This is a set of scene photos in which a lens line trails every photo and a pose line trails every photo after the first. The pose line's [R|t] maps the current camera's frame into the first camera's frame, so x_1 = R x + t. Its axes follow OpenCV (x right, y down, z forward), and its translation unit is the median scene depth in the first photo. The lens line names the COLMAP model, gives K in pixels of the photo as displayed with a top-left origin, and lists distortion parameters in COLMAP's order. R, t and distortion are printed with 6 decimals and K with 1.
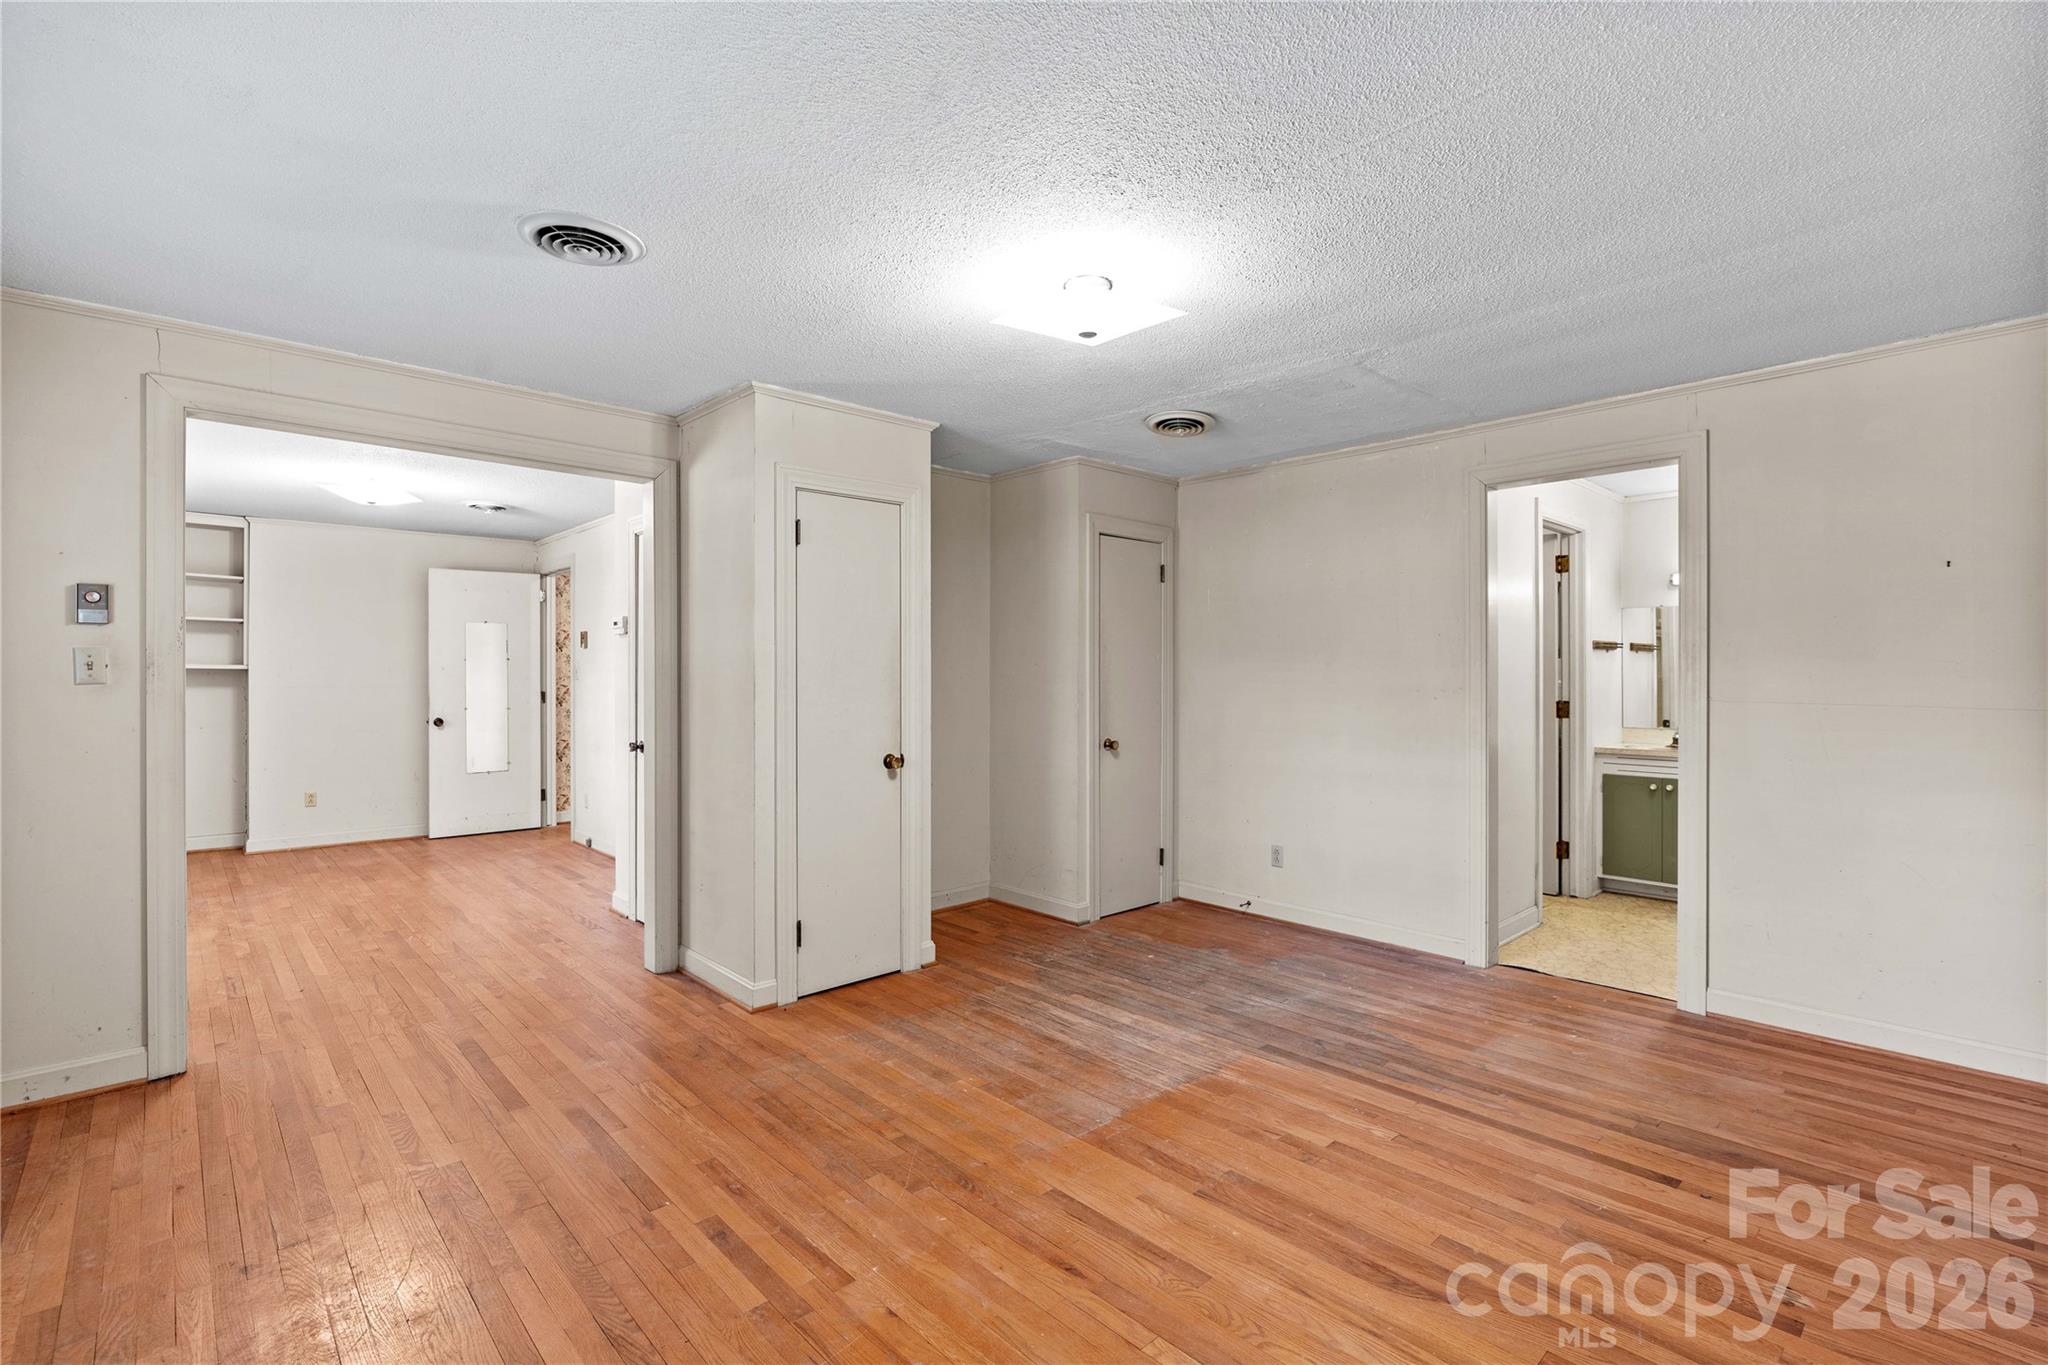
lens RADIAL K [[937.7, 0, 1019.5], [0, 937.7, 681.9], [0, 0, 1]] dist [-0.002988, 0.000350]
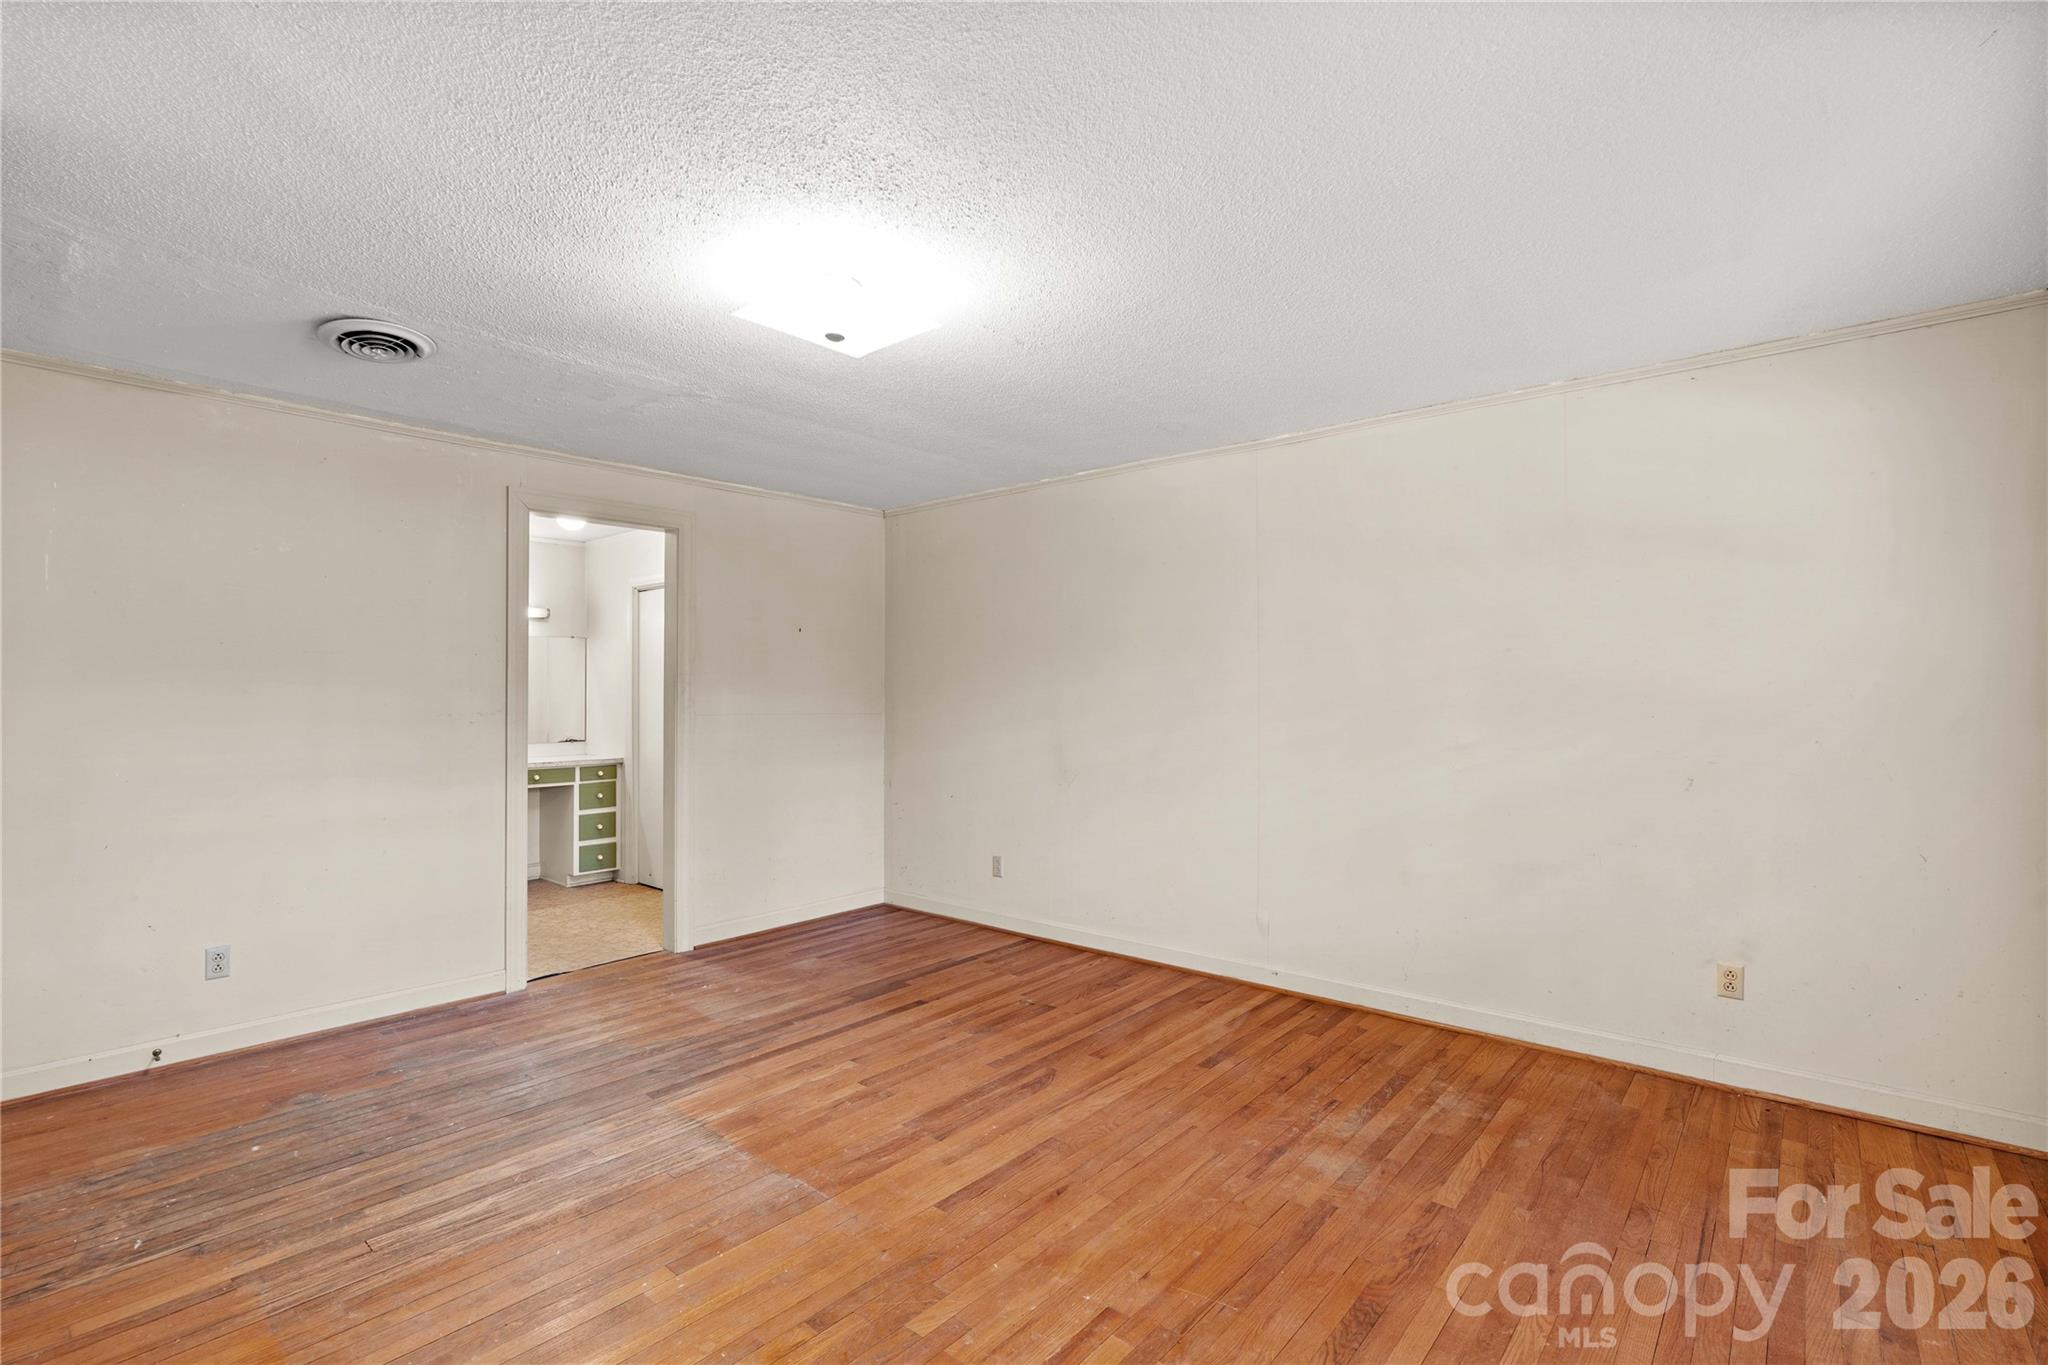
lens RADIAL K [[937.7, 0, 1019.5], [0, 937.7, 681.9], [0, 0, 1]] dist [-0.002988, 0.000350]
pose [[-0.112051, 0.011818, 0.993632, -0.669770], [0.010588, 0.999887, -0.010698, -0.008528], [-0.993646, 0.009322, -0.112163, 0.692043]]
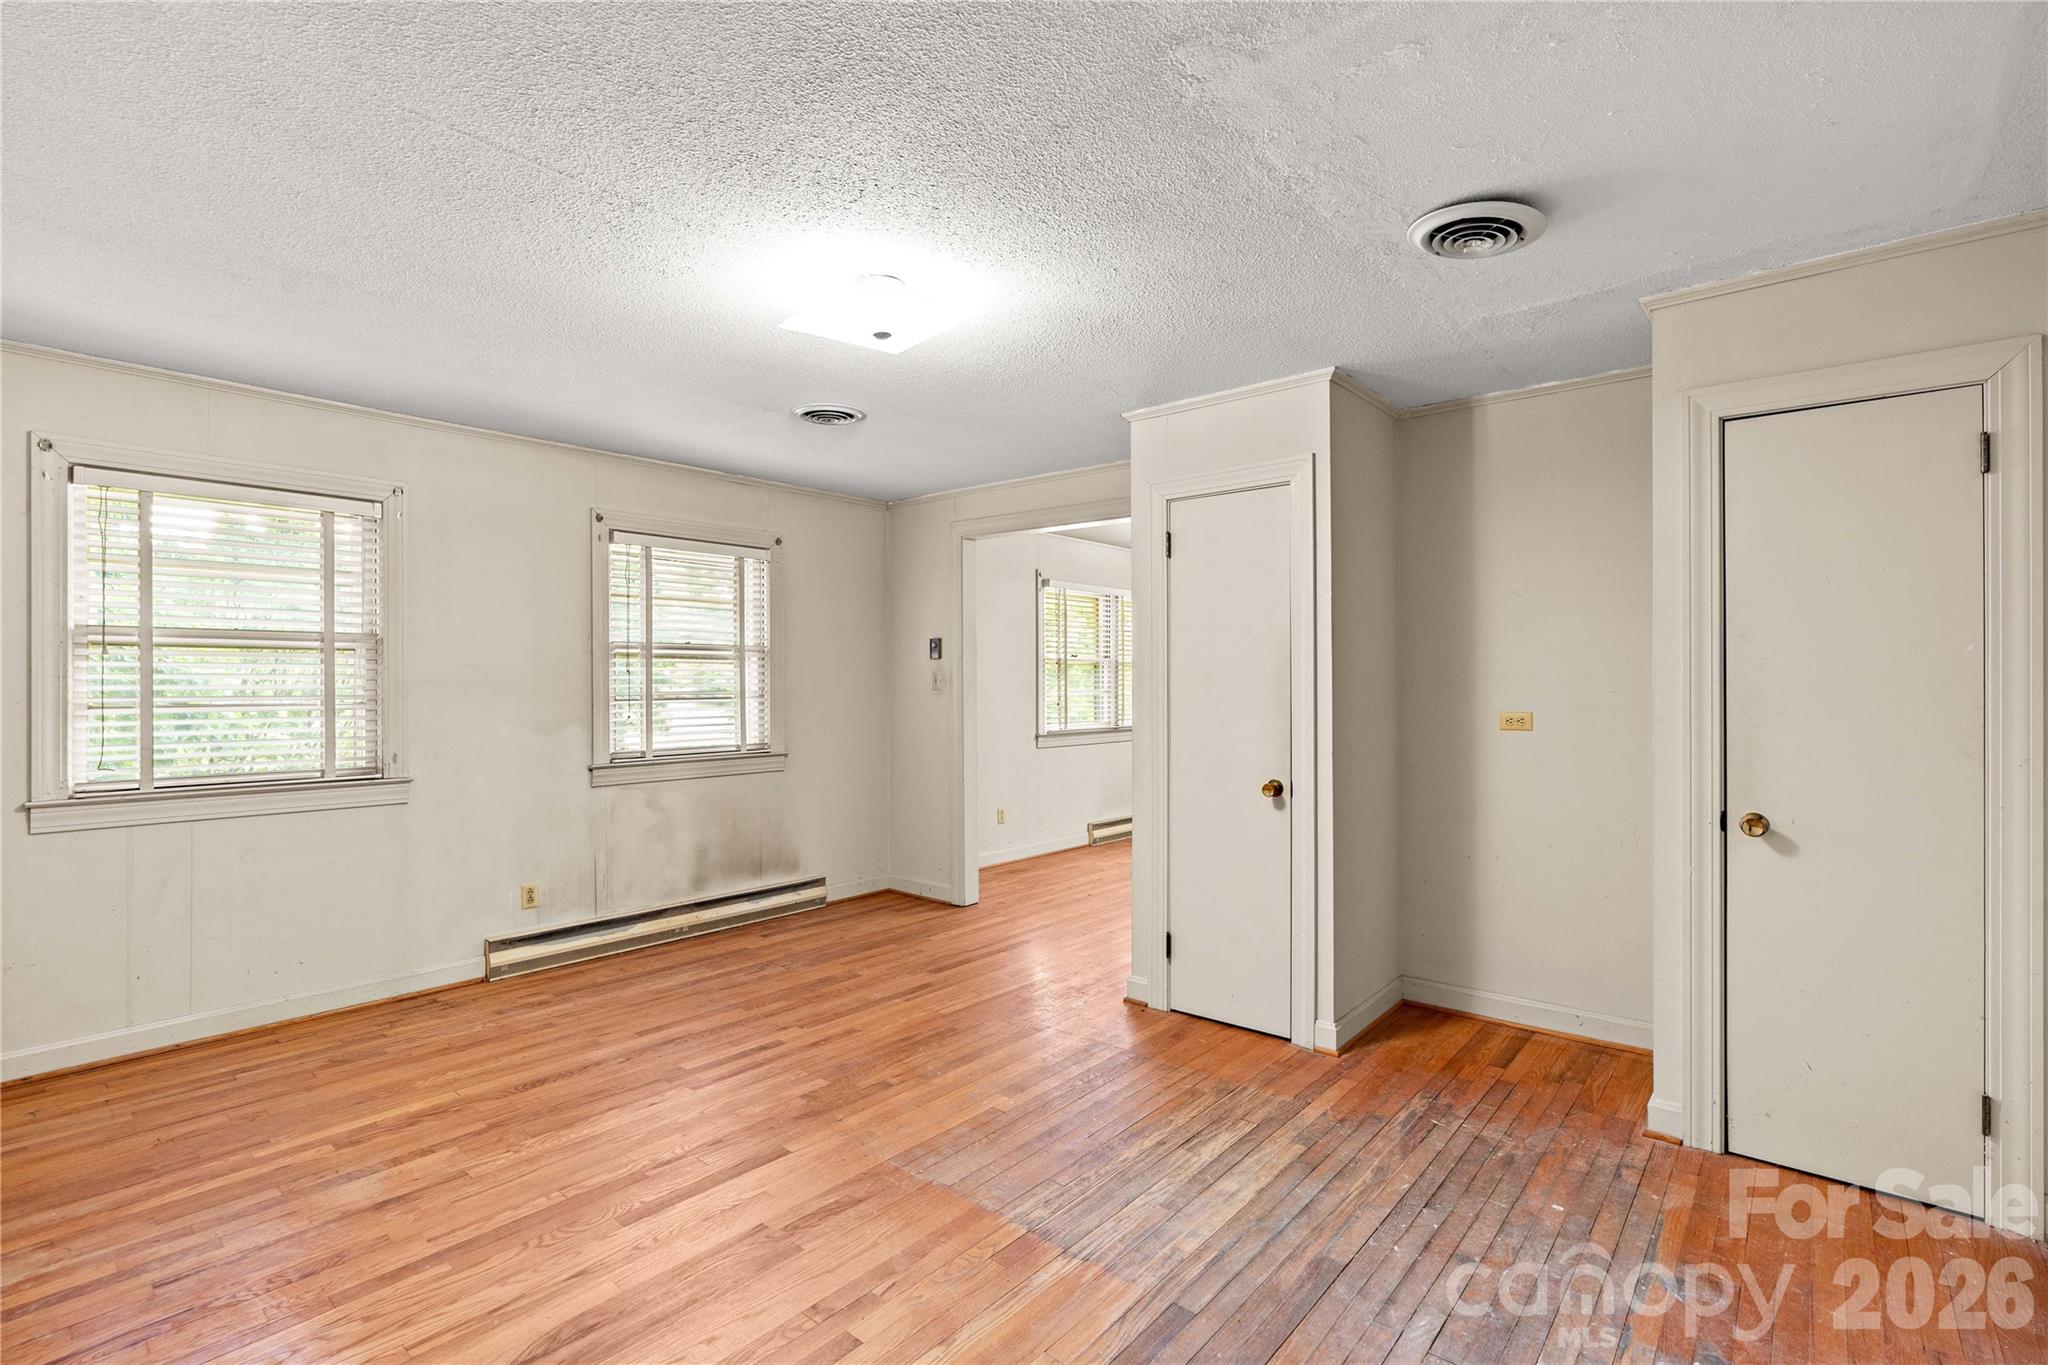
lens RADIAL K [[937.7, 0, 1019.5], [0, 937.7, 681.9], [0, 0, 1]] dist [-0.002988, 0.000350]
pose [[0.113441, -0.002222, -0.993542, 0.794824], [-0.007597, 0.999966, -0.003104, -0.009032], [0.993516, 0.007900, 0.113421, 0.774530]]
